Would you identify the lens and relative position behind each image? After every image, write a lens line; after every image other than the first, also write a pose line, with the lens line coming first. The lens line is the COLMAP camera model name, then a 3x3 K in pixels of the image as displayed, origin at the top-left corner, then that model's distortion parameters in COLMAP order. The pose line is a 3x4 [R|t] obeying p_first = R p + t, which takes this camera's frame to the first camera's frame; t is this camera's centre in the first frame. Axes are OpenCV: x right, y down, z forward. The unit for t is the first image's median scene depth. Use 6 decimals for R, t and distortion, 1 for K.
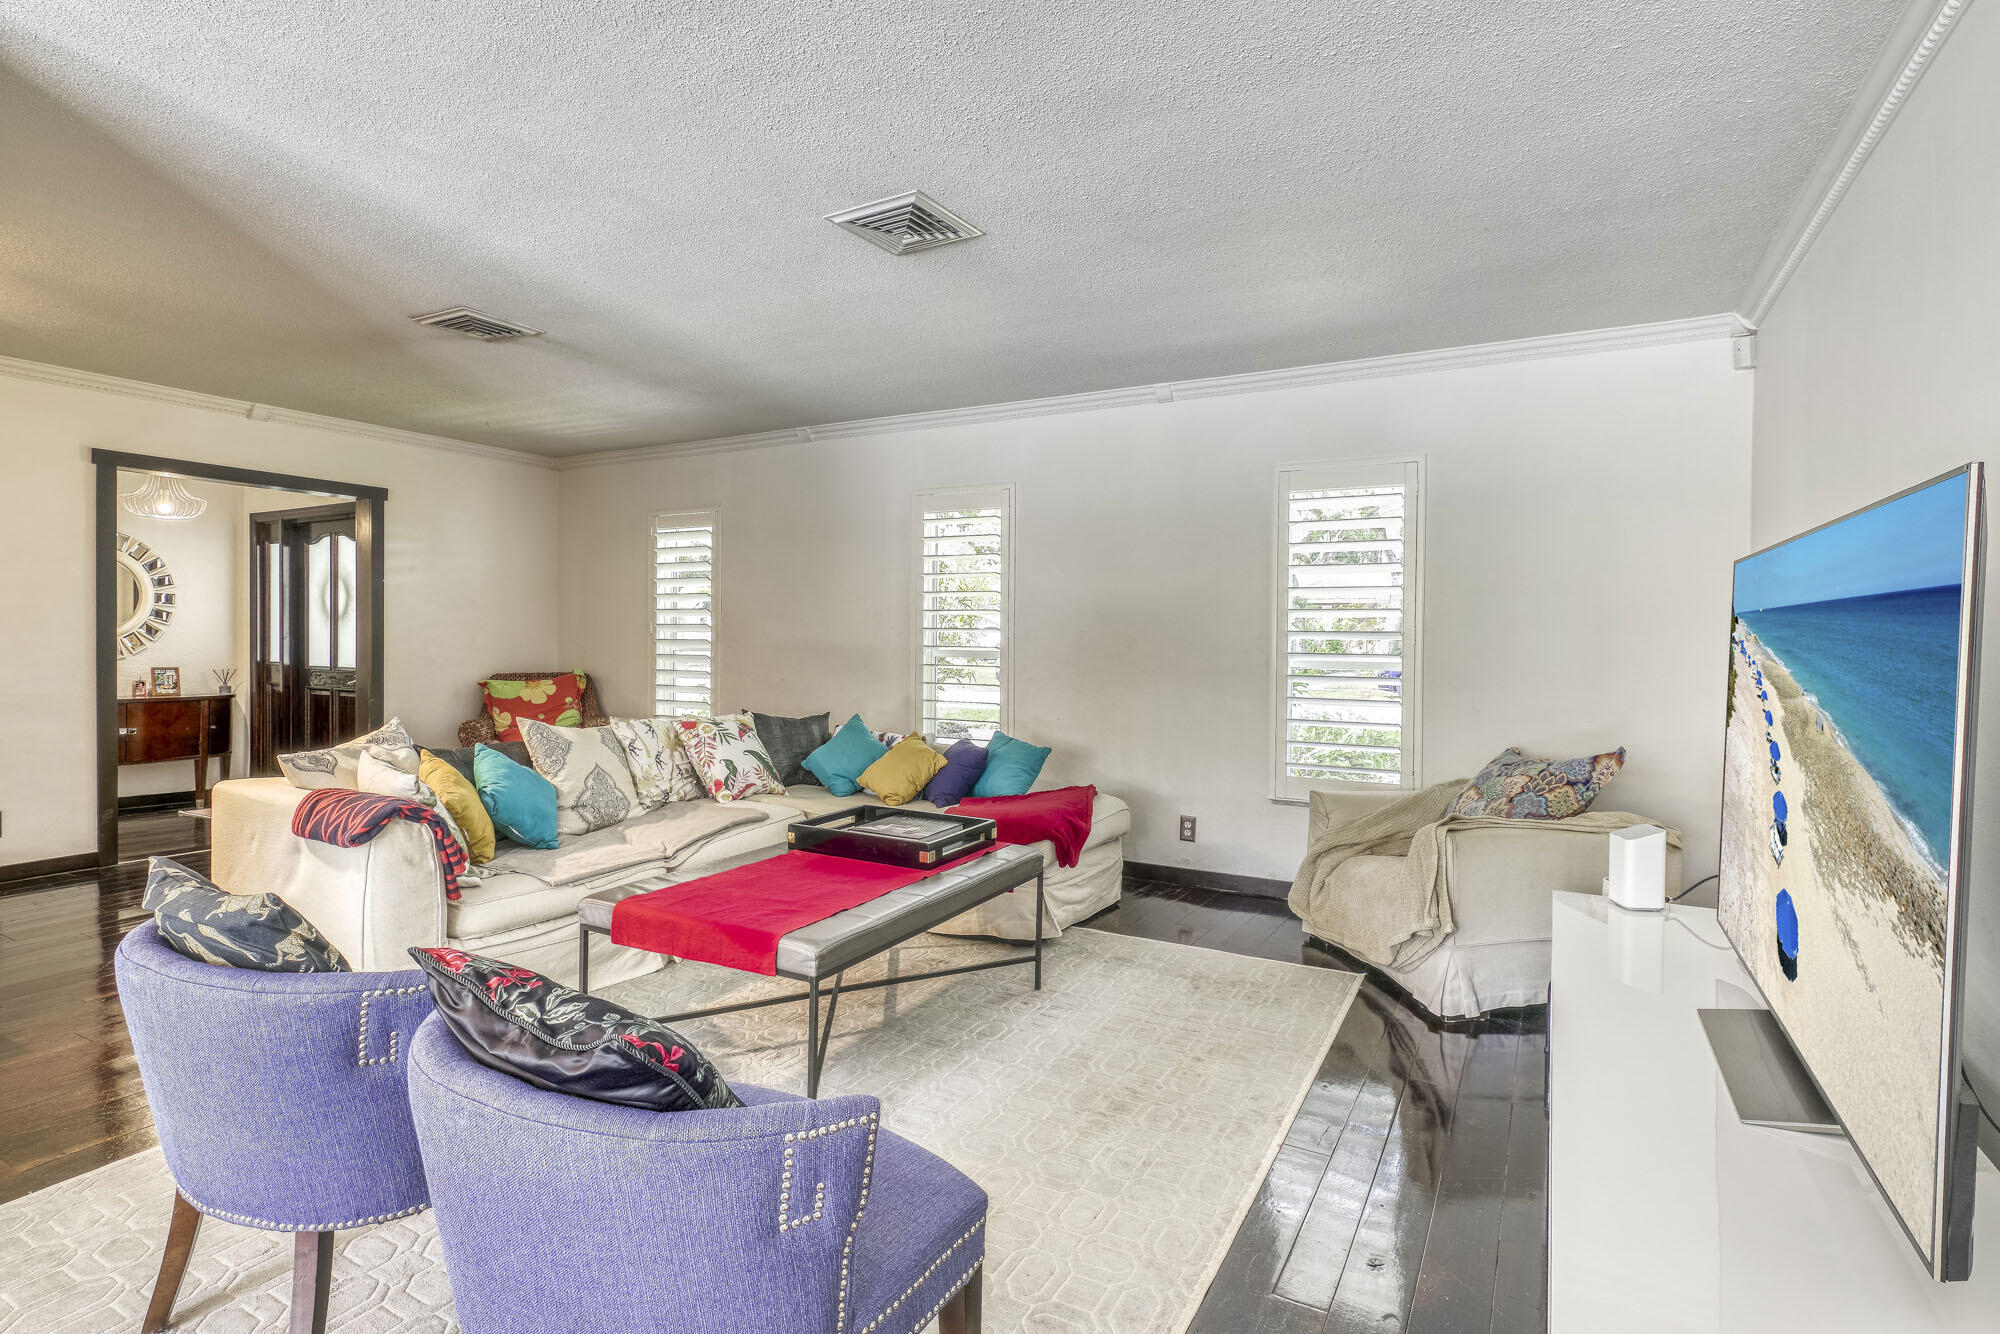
lens RADIAL K [[987.6, 0, 1003.4], [0, 987.6, 654.6], [0, 0, 1]] dist [-0.009142, 0.002827]
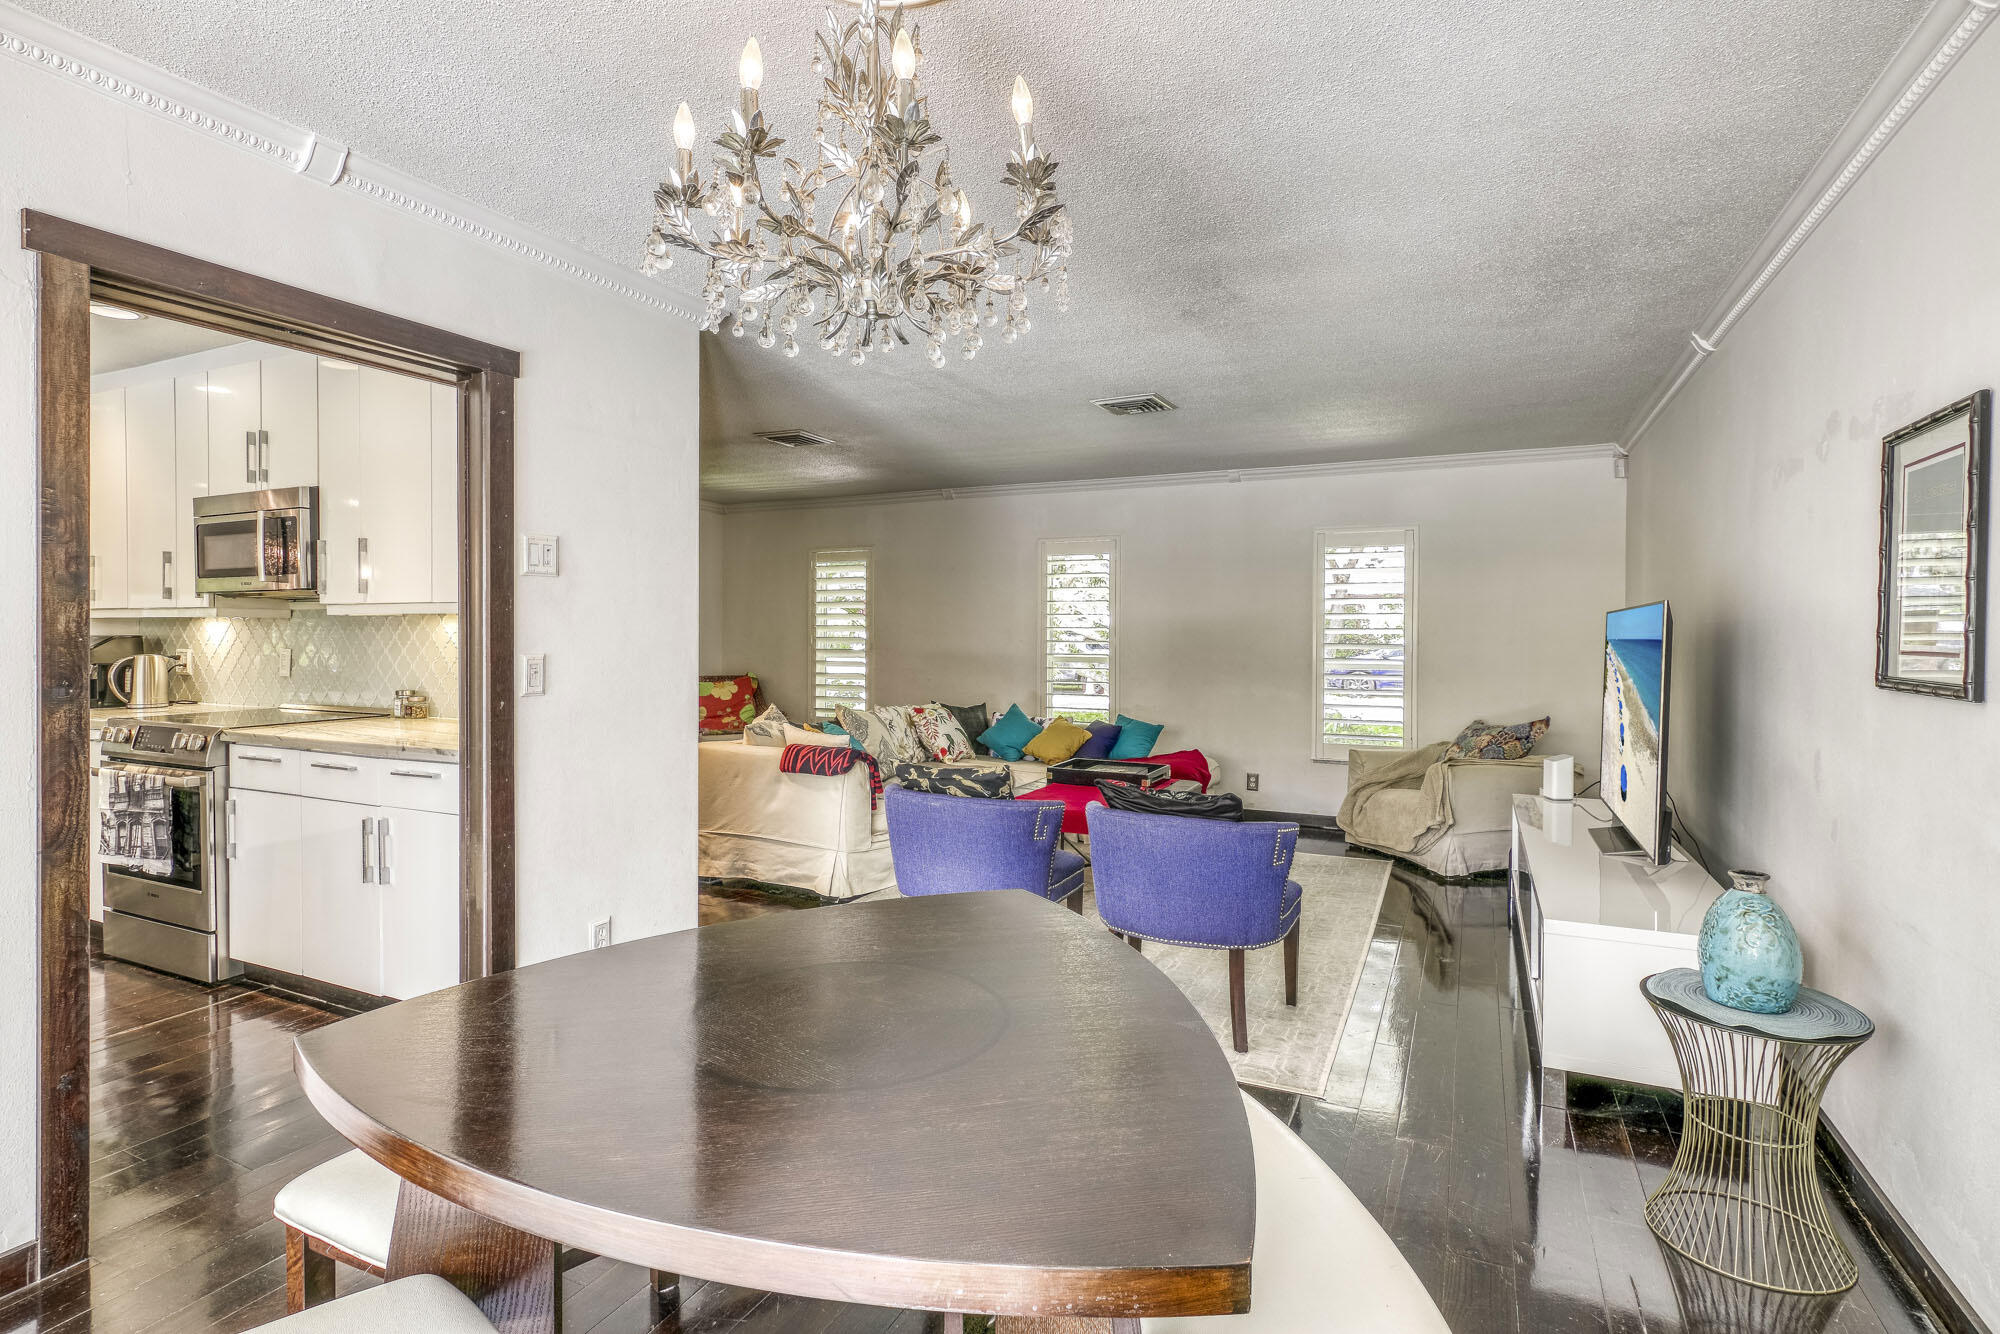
lens RADIAL K [[987.6, 0, 1001.7], [0, 987.6, 653.8], [0, 0, 1]] dist [-0.009142, 0.002827]
pose [[0.998053, -0.003712, 0.062256, -0.345333], [0.003973, 0.999984, -0.004065, -0.005567], [-0.062240, 0.004305, 0.998052, -0.524965]]
